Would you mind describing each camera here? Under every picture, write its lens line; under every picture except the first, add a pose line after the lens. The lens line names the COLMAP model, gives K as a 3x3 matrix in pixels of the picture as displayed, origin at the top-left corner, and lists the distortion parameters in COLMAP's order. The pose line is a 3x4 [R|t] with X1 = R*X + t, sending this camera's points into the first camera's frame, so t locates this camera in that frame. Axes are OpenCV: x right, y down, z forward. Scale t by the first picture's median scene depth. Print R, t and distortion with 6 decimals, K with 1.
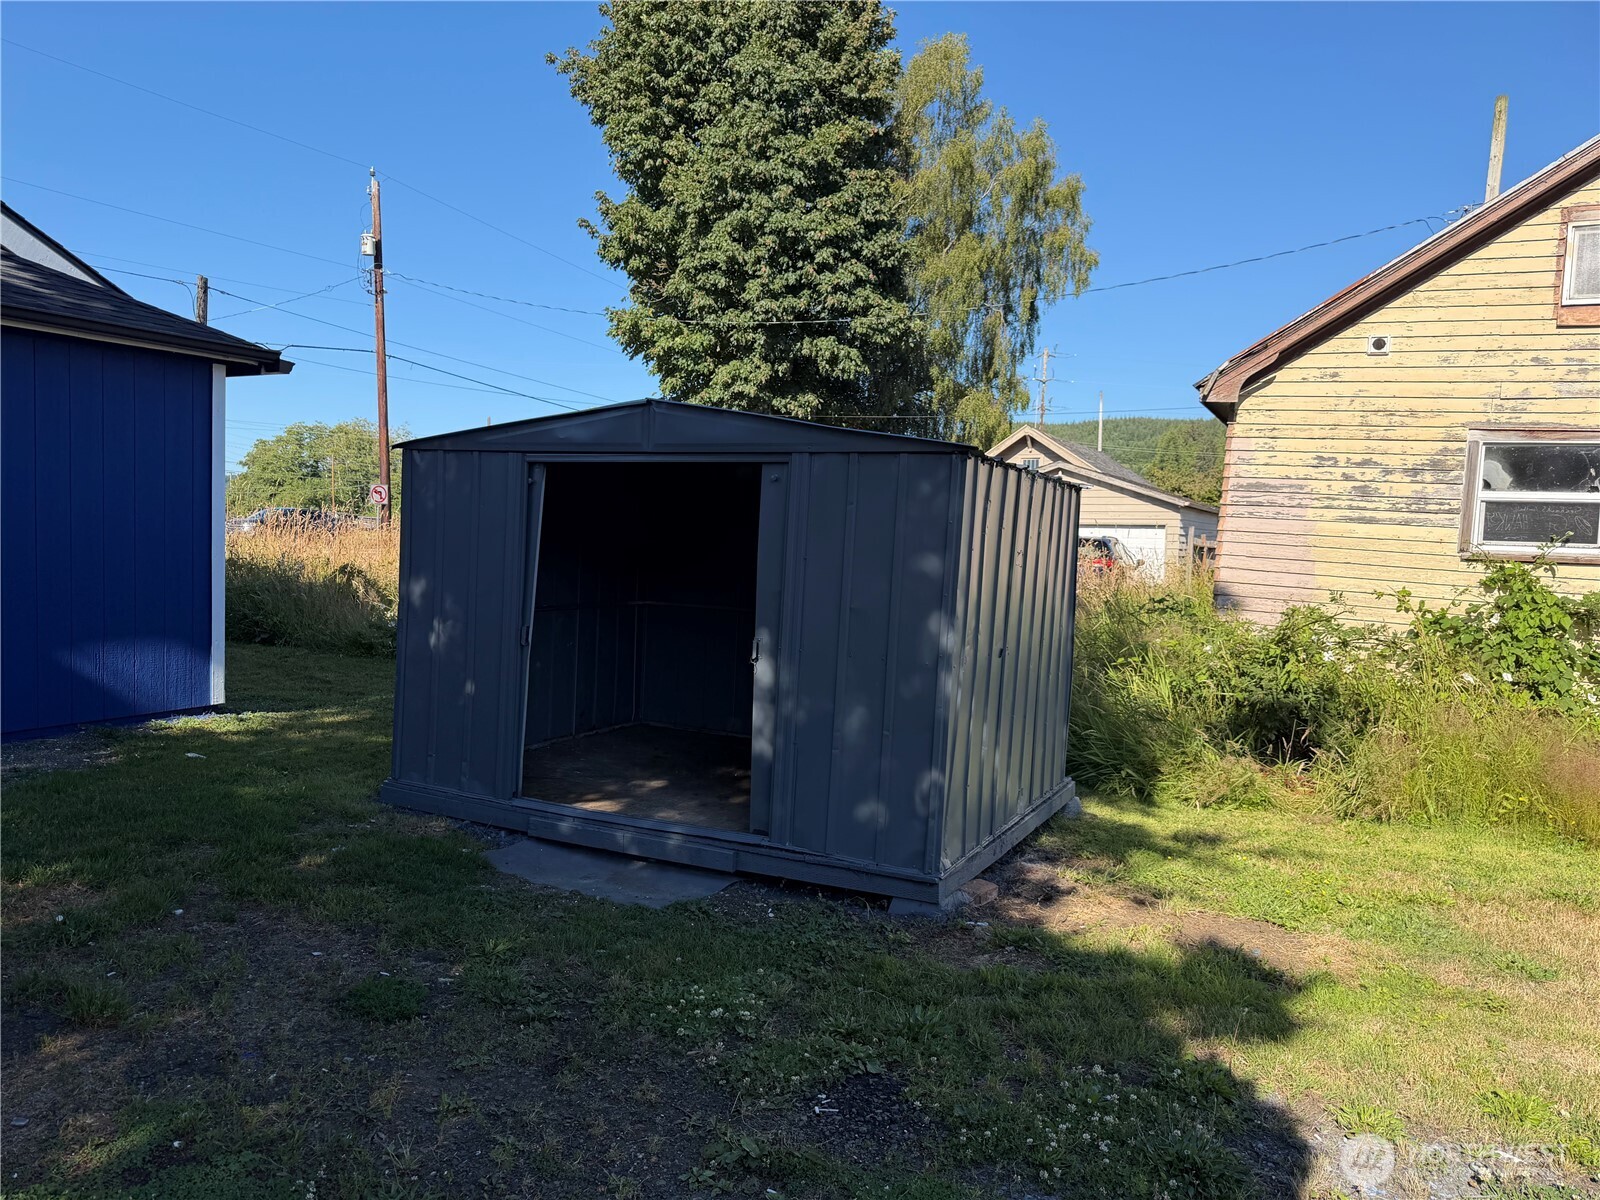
lens RADIAL K [[1125.1, 0, 800.0], [0, 1125.1, 600.0], [0, 0, 1]] dist [0.099344, -0.161693]
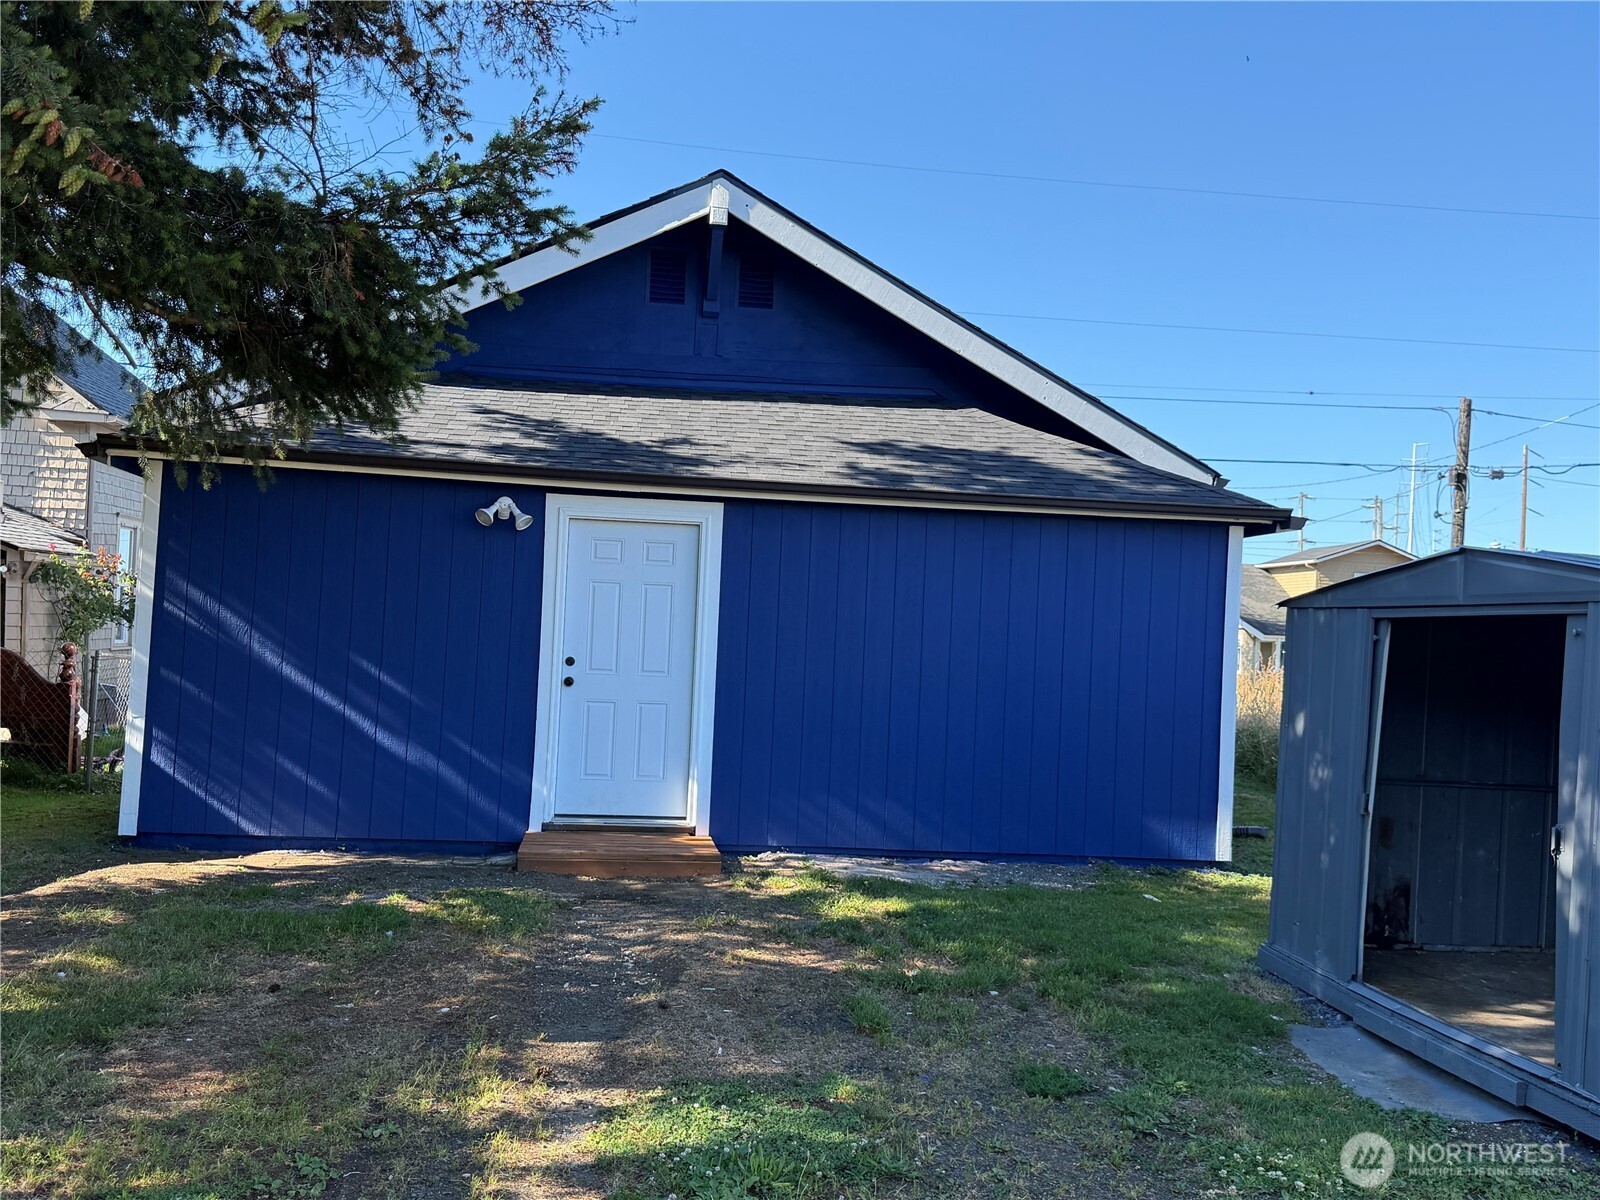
lens RADIAL K [[1576.8, 0, 800.0], [0, 1576.8, 600.0], [0, 0, 1]] dist [-0.008040, -0.018588]
pose [[0.532708, -0.027382, -0.845856, 0.501049], [-0.077312, 0.993723, -0.080858, 0.004279], [0.842760, 0.108469, 0.527247, -0.071314]]
